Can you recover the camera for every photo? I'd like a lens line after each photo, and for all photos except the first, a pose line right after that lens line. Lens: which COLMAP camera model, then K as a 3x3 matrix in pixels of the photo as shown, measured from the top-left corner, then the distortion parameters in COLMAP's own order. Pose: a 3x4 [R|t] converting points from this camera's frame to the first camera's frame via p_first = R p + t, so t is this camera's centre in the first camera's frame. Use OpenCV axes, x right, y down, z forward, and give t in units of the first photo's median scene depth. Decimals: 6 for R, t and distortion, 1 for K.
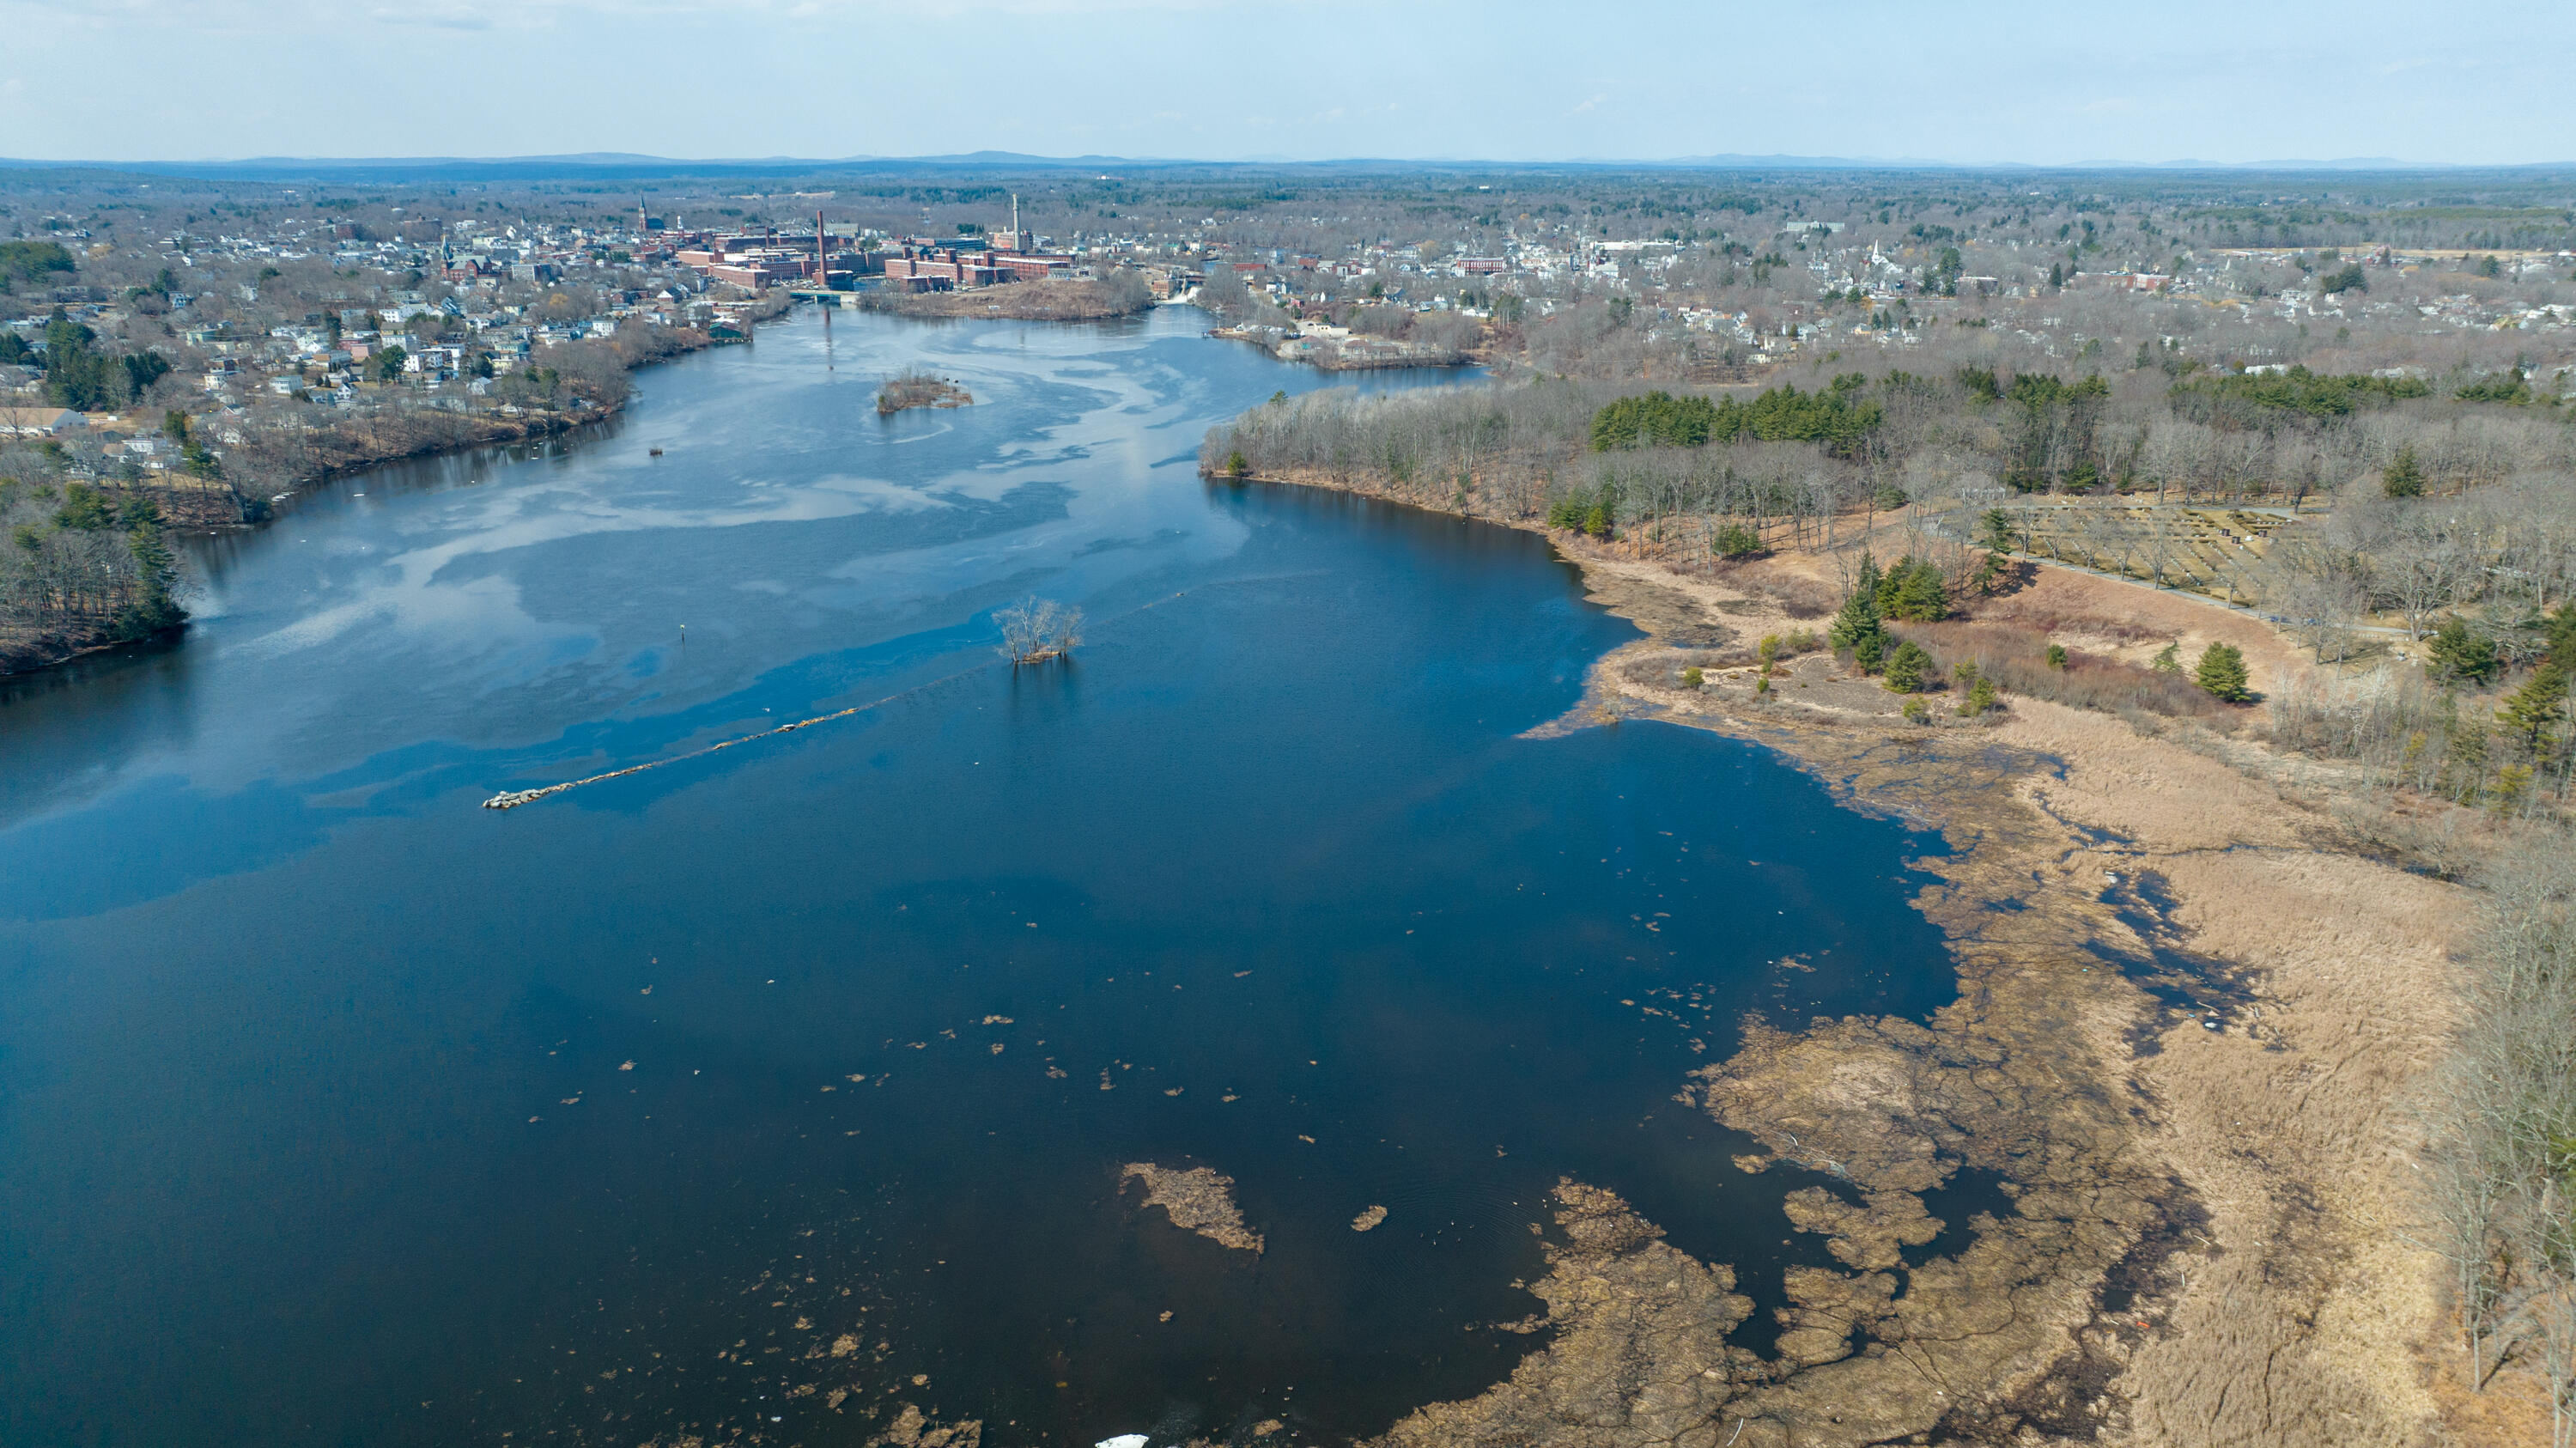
lens RADIAL K [[1762.6, 0, 1288.0], [0, 1762.6, 724.0], [0, 0, 1]] dist [-0.010065, -0.006869]
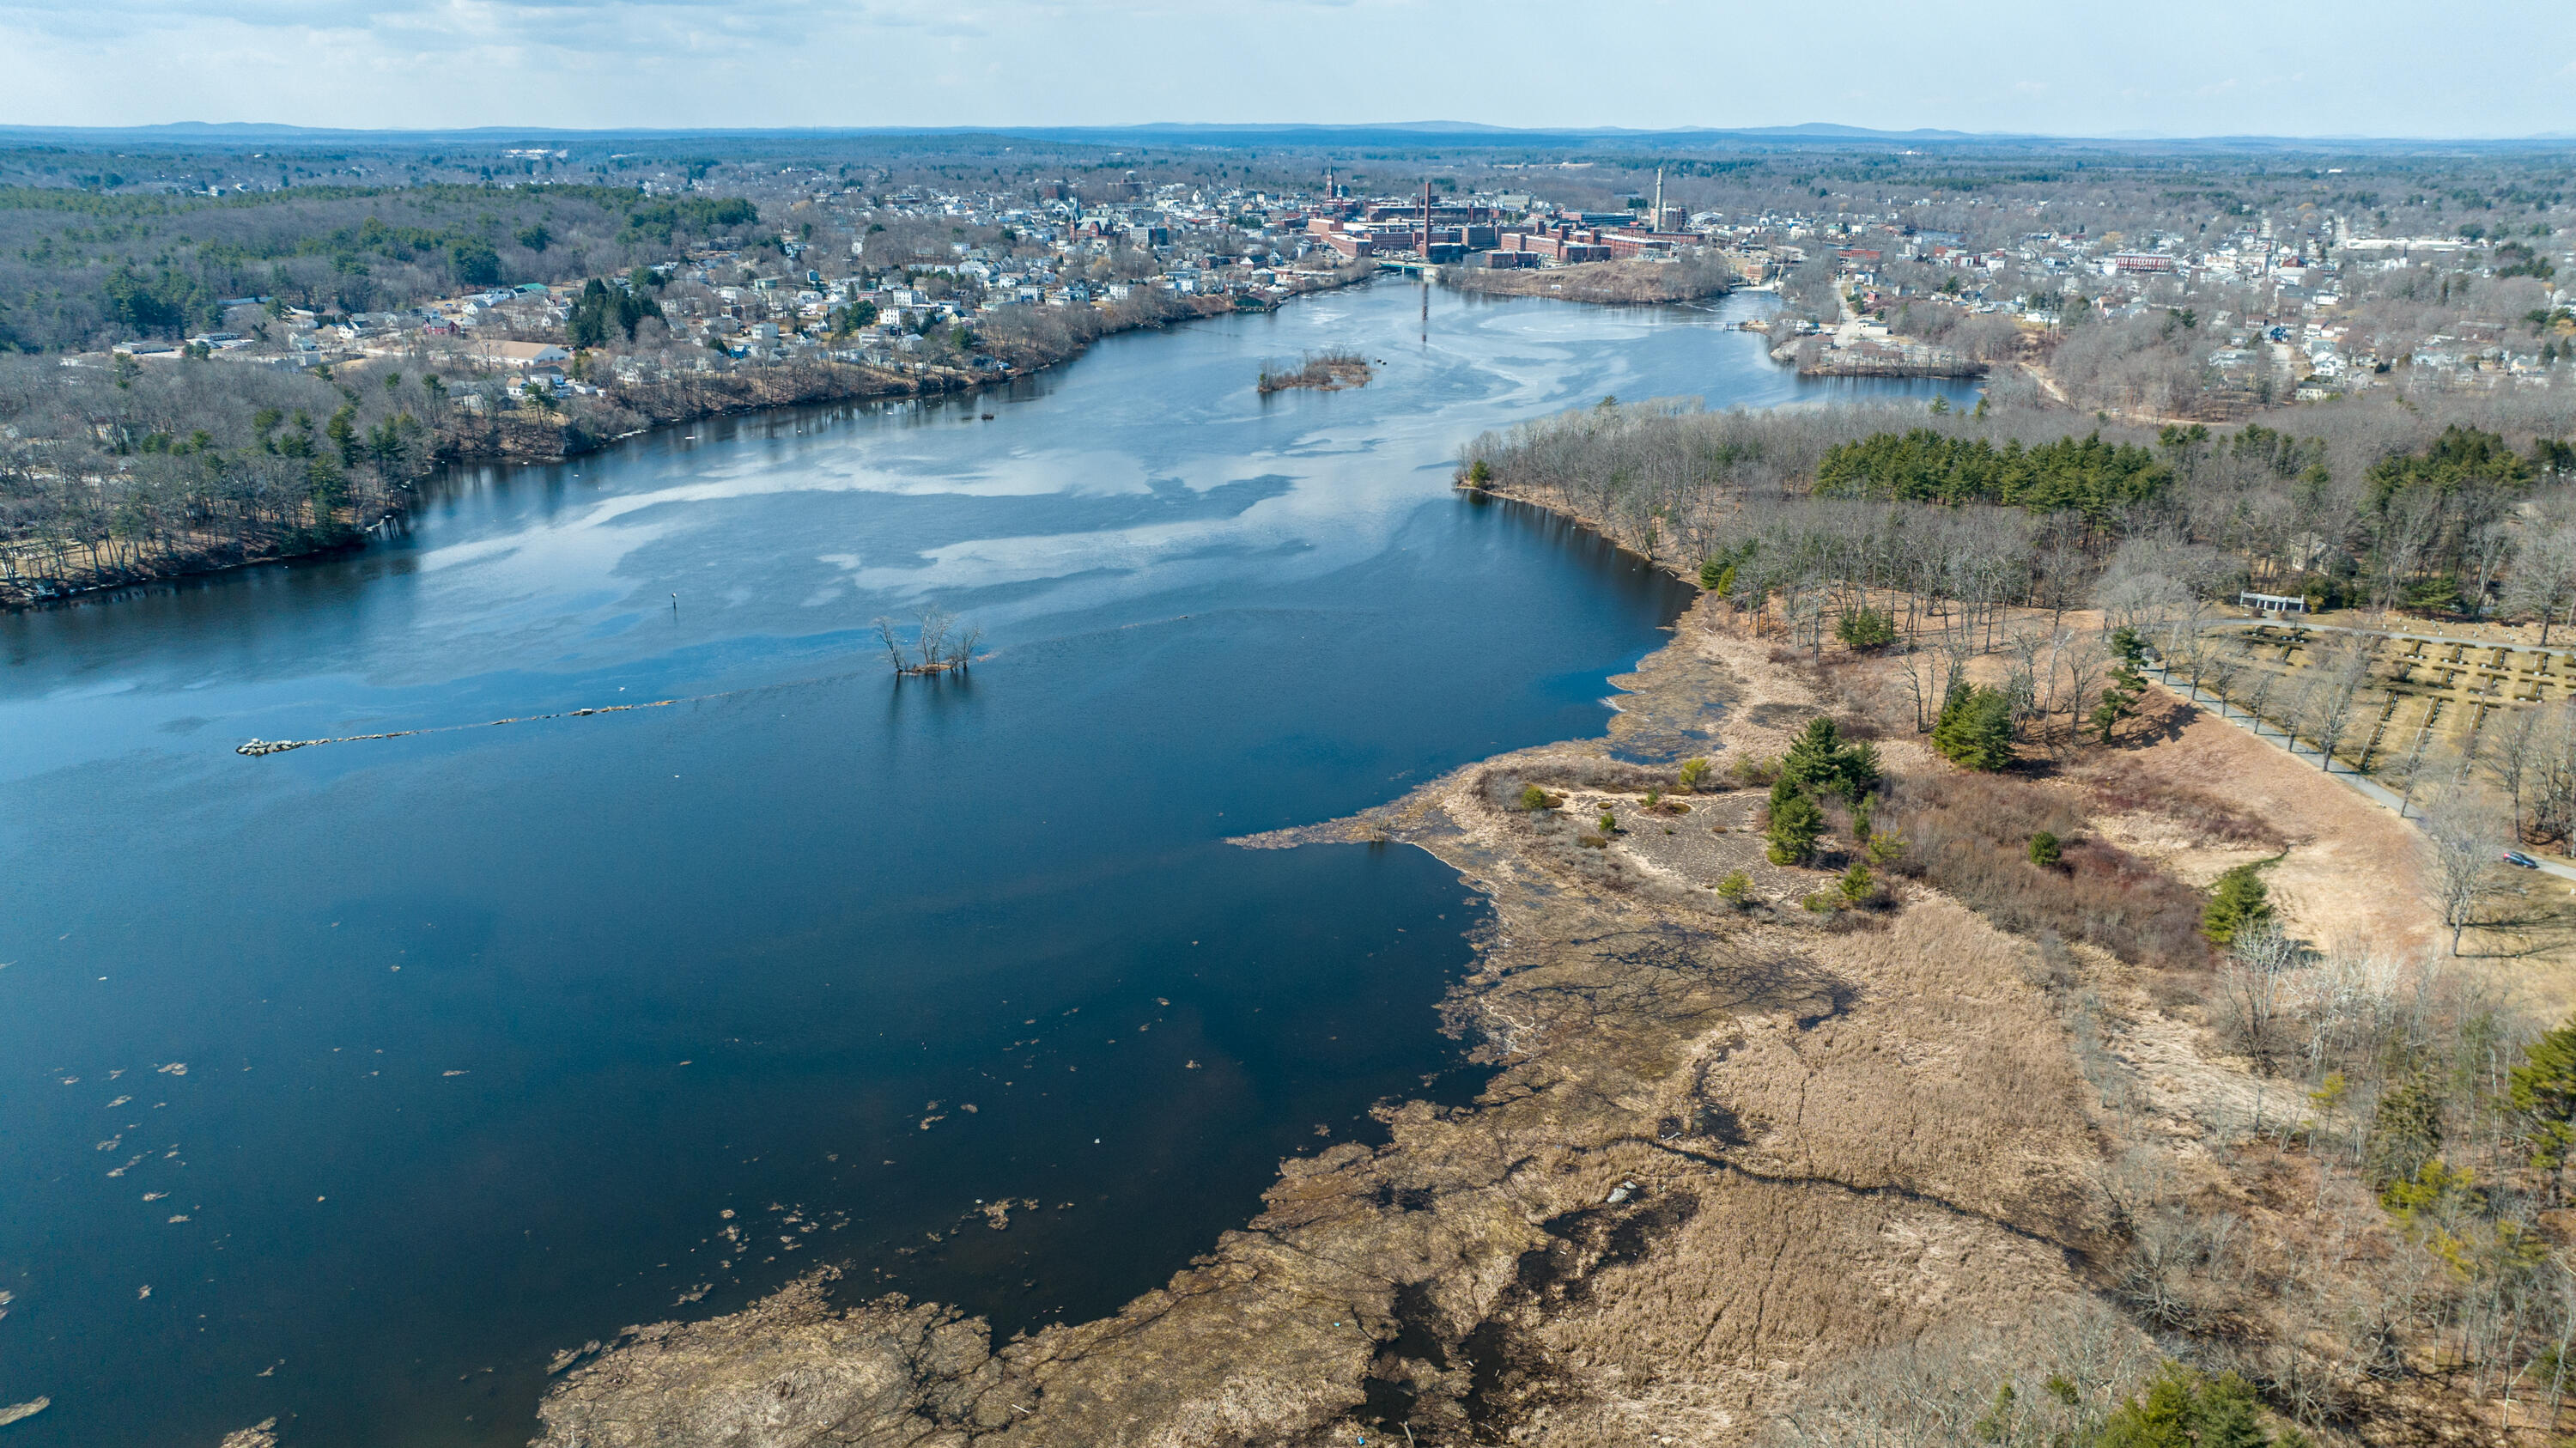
lens RADIAL K [[1762.6, 0, 1288.0], [0, 1762.6, 724.0], [0, 0, 1]] dist [-0.010065, -0.006869]
pose [[0.911695, 0.136803, -0.387425, 0.197743], [-0.131013, 0.990513, 0.041456, -0.035956], [0.389420, 0.012963, 0.920969, 0.101327]]
